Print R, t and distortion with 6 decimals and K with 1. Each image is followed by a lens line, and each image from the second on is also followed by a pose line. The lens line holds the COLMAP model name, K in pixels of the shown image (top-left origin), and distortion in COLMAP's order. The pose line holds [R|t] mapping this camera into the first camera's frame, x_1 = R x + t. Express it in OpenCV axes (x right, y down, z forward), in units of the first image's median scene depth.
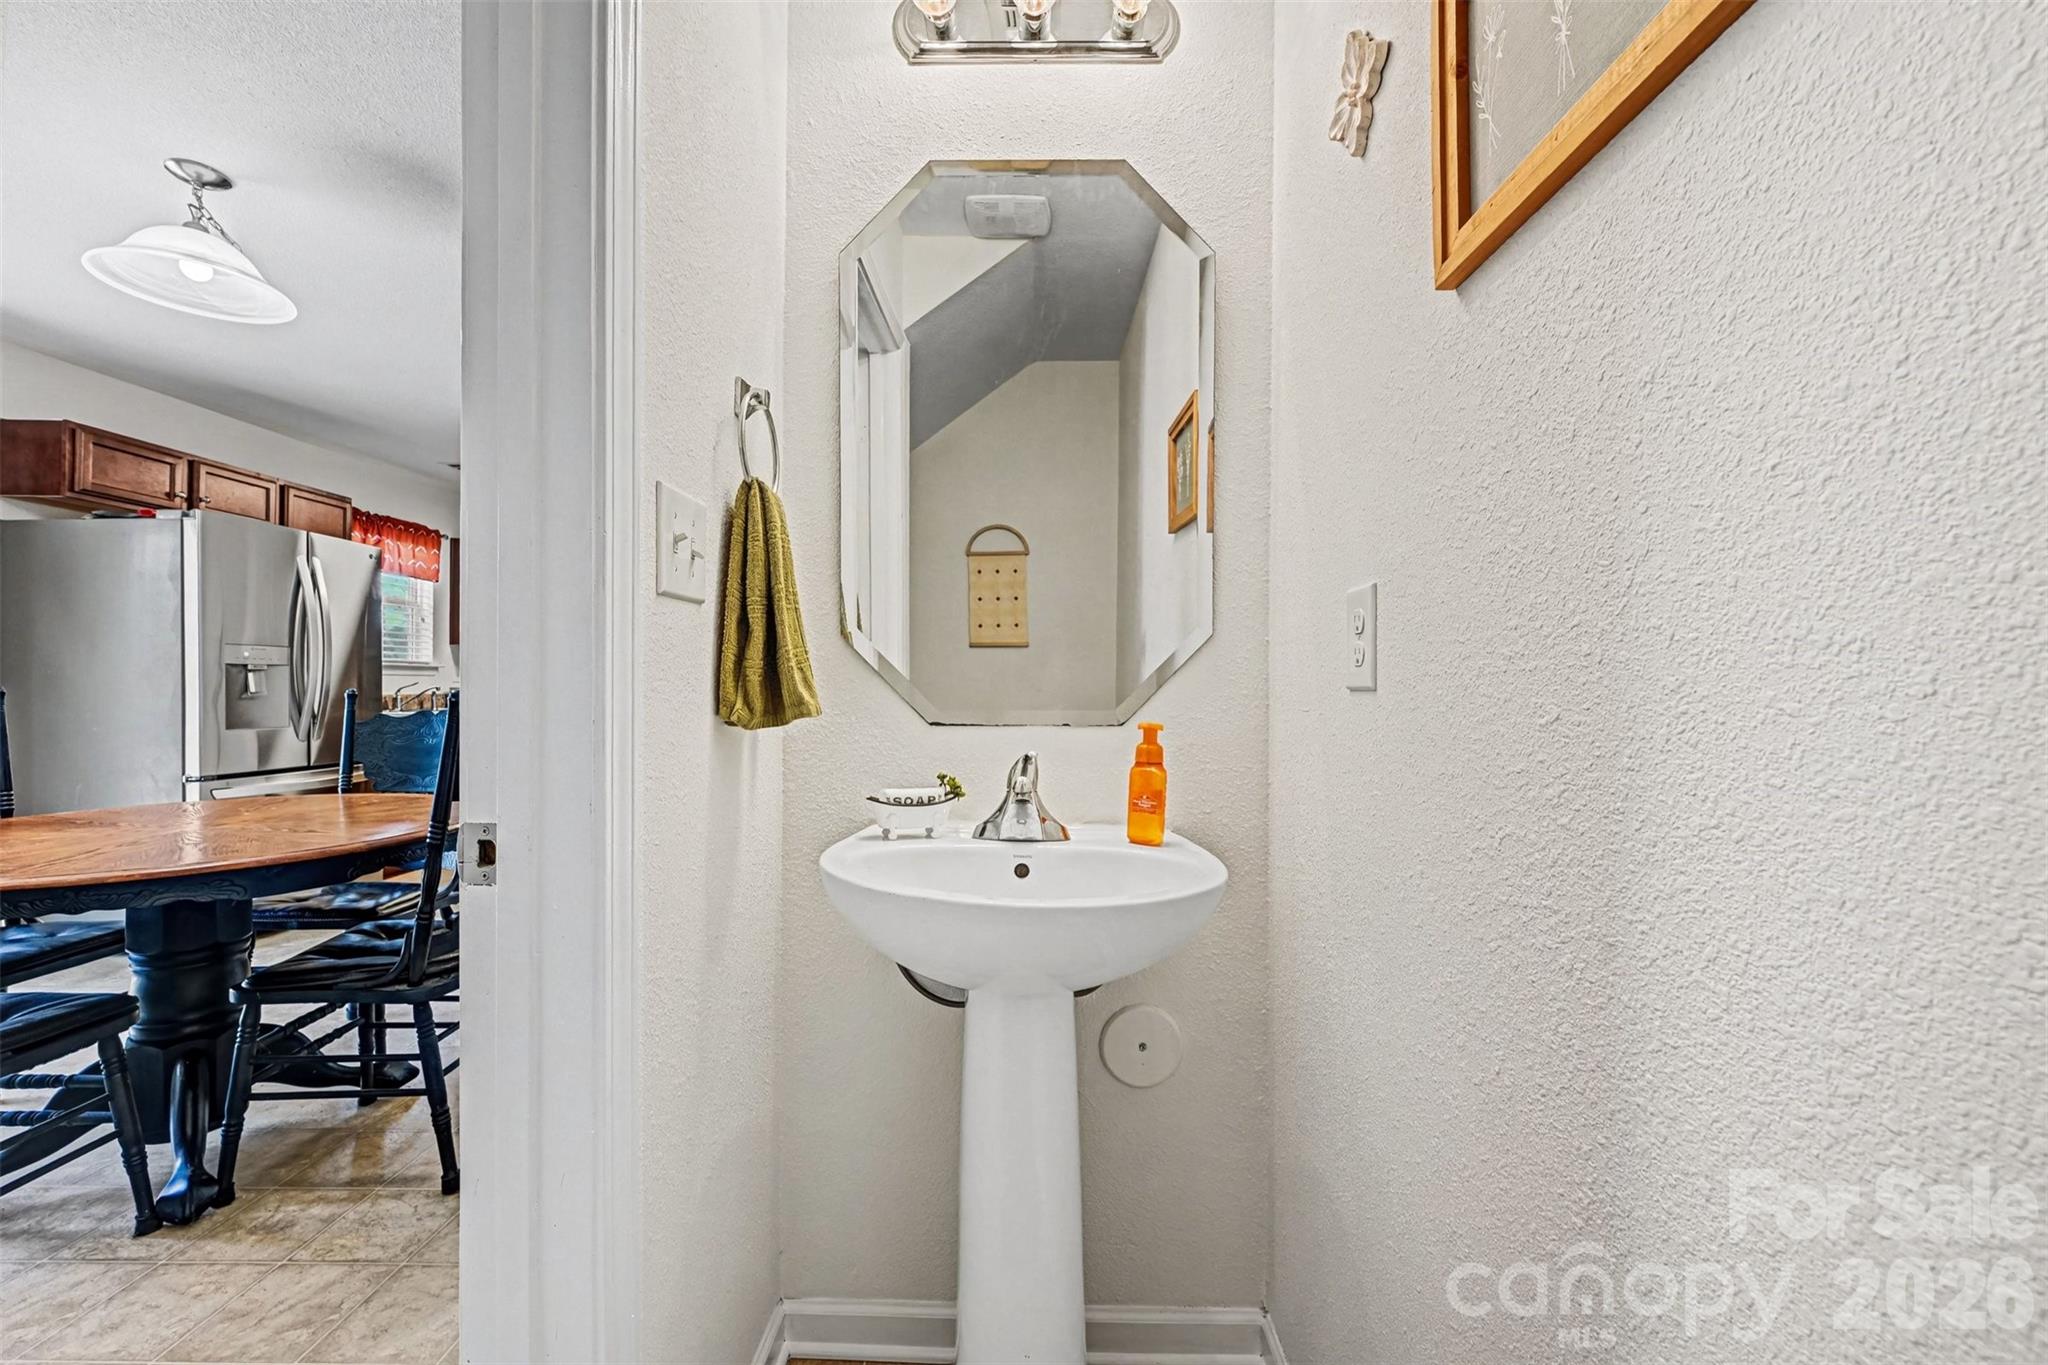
lens RADIAL K [[823.8, 0, 1026.8], [0, 823.8, 687.1], [0, 0, 1]] dist [0.000162, 0.000001]
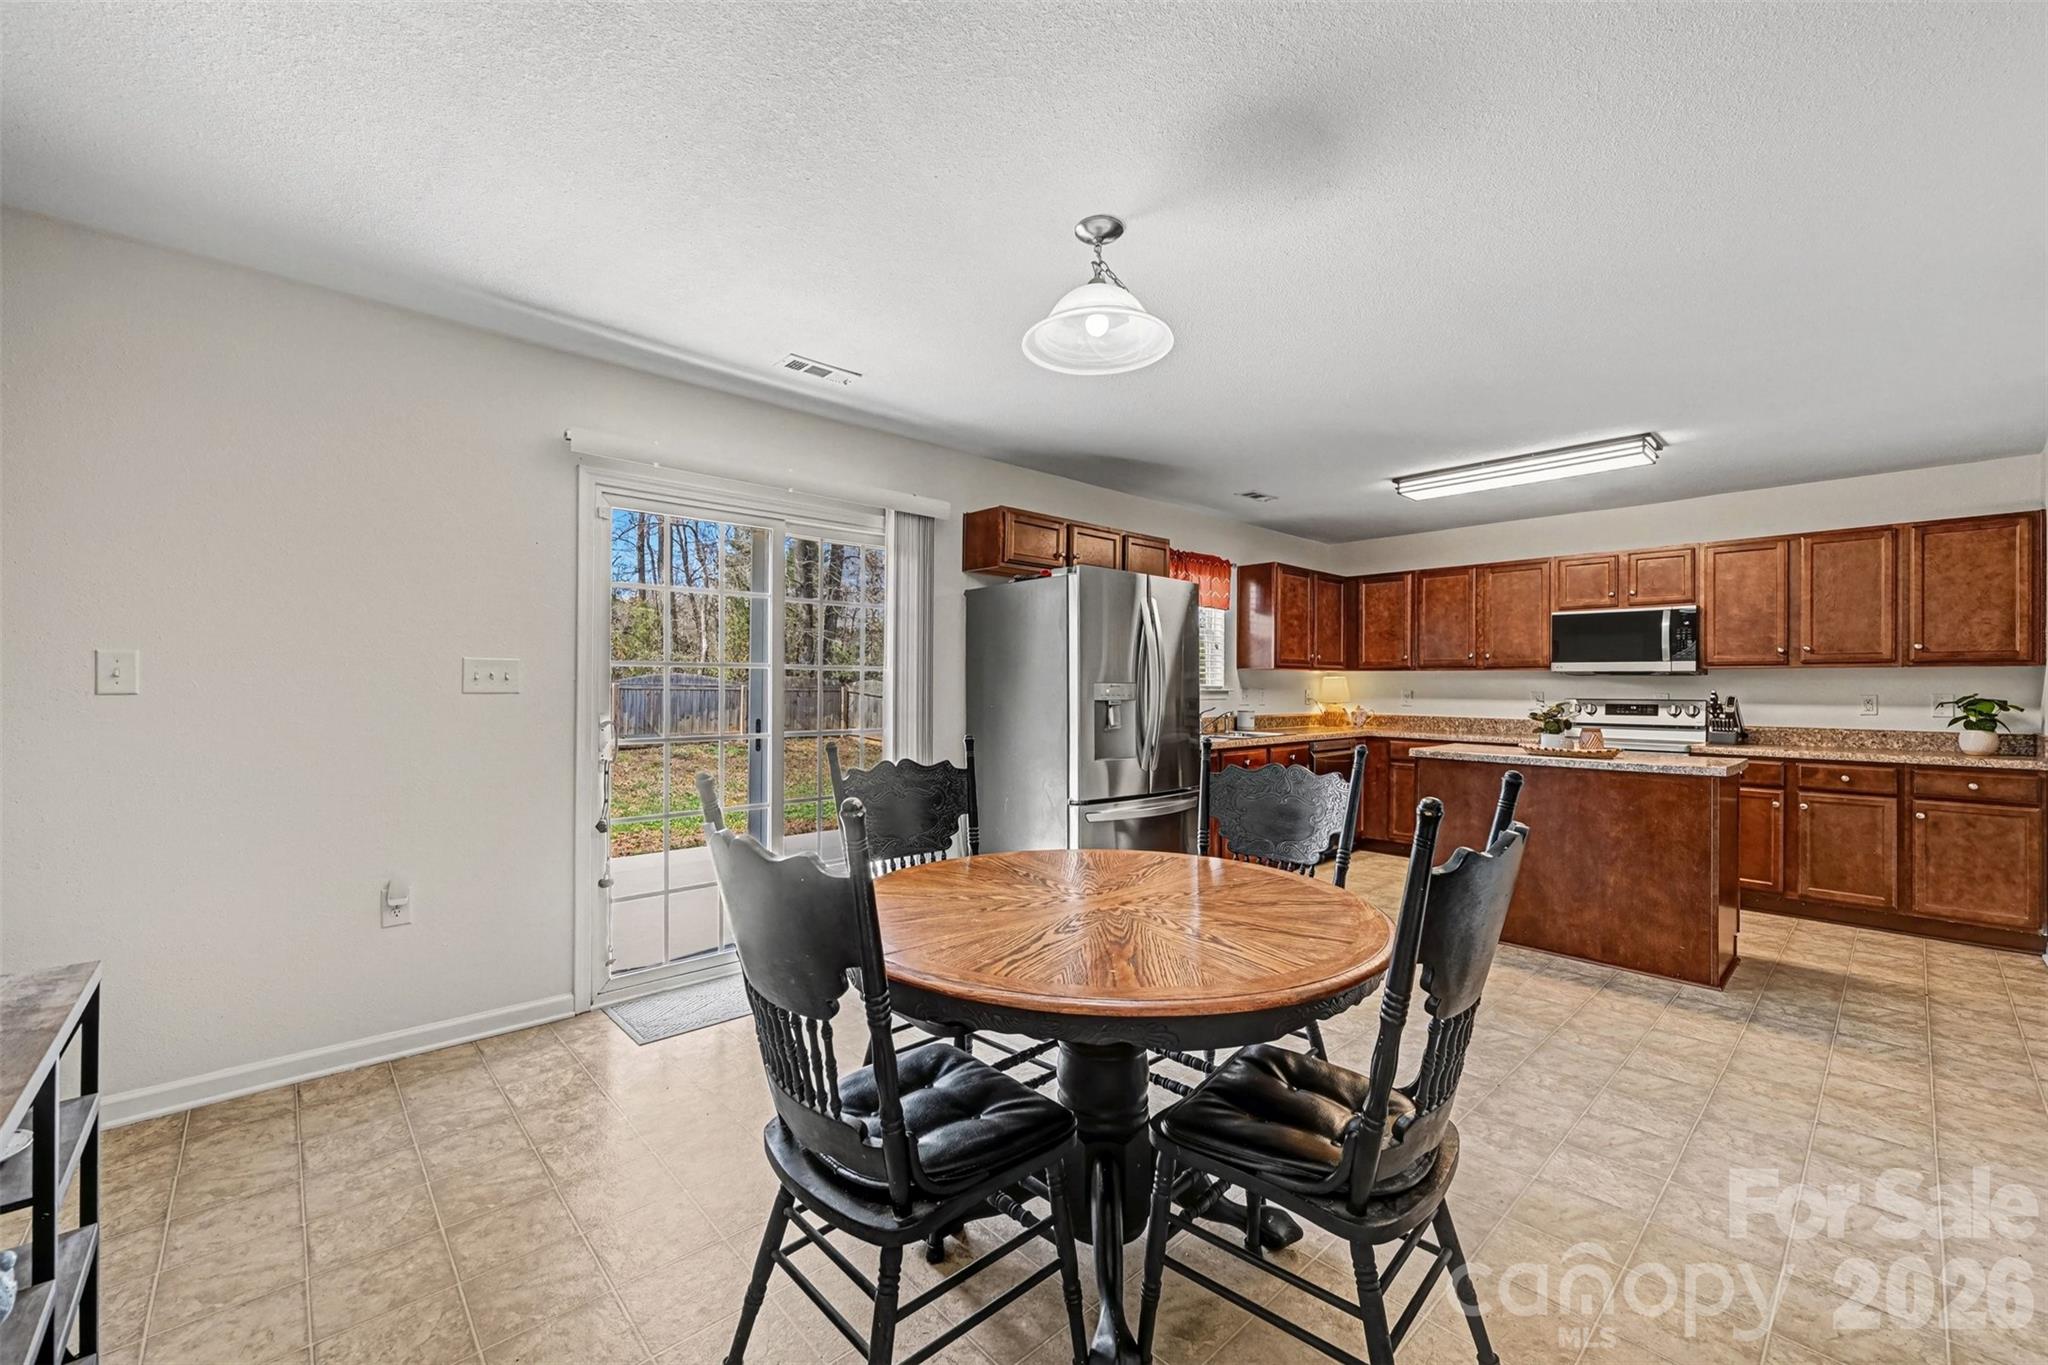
lens RADIAL K [[823.6, 0, 1027.9], [0, 823.6, 682.8], [0, 0, 1]] dist [-0.000372, 0.000041]
pose [[0.688109, -0.006966, -0.725574, -0.209786], [-0.000067, 0.999953, -0.009663, -0.039009], [0.725607, 0.006698, 0.688077, 0.156014]]
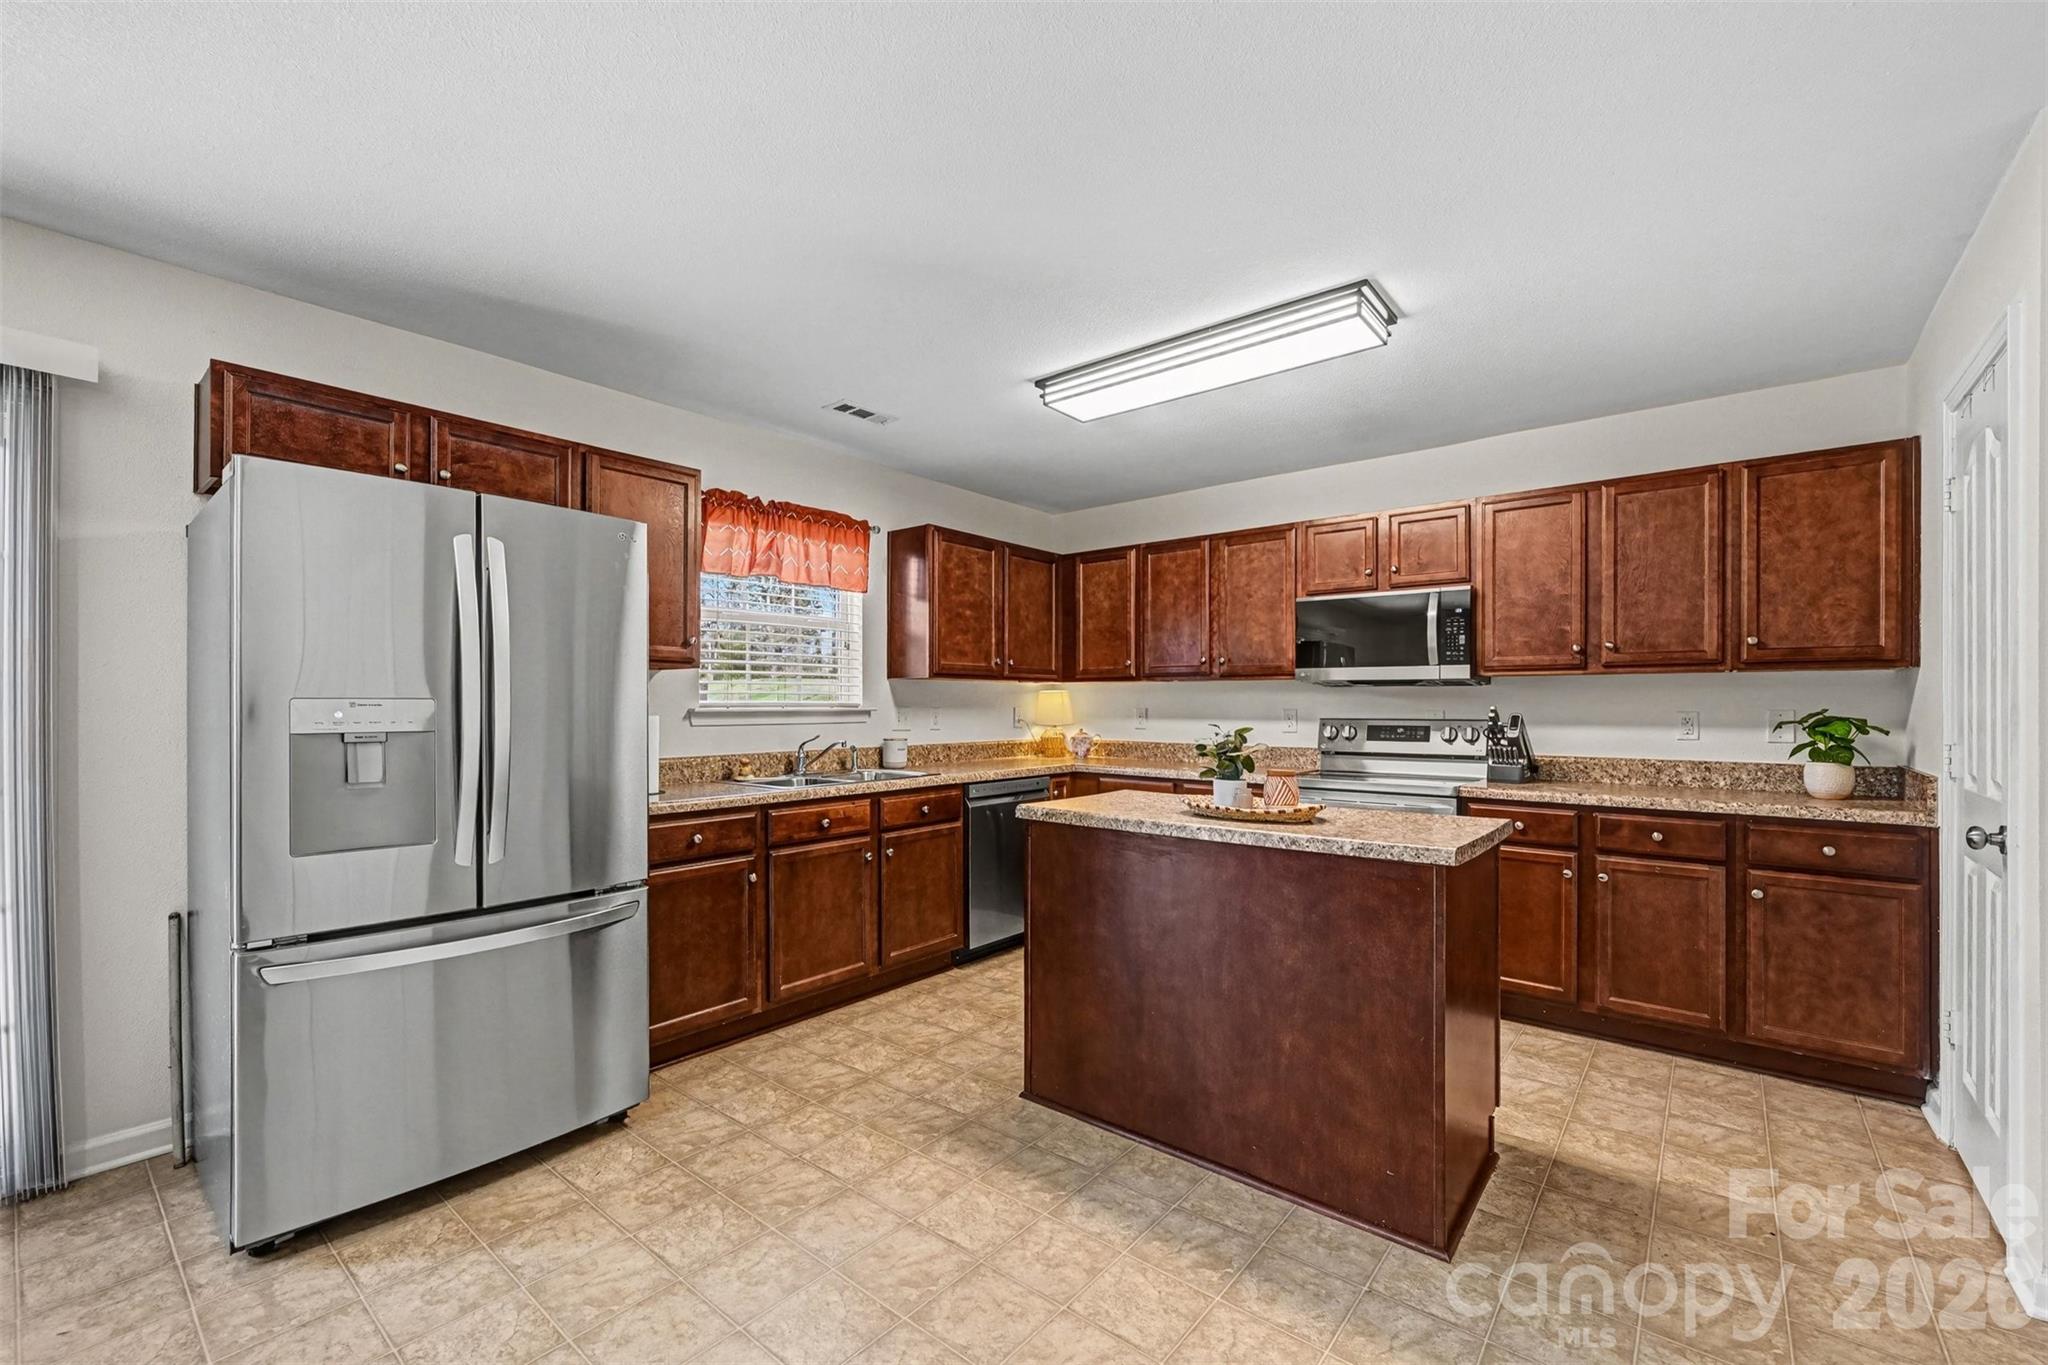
lens RADIAL K [[849.0, 0, 1031.1], [0, 849.0, 705.3], [0, 0, 1]] dist [-0.000128, -0.000140]
pose [[0.780965, -0.006949, -0.624536, -0.220234], [0.005878, 0.999976, -0.003777, -0.040118], [0.624547, -0.000721, 0.780987, 0.800017]]
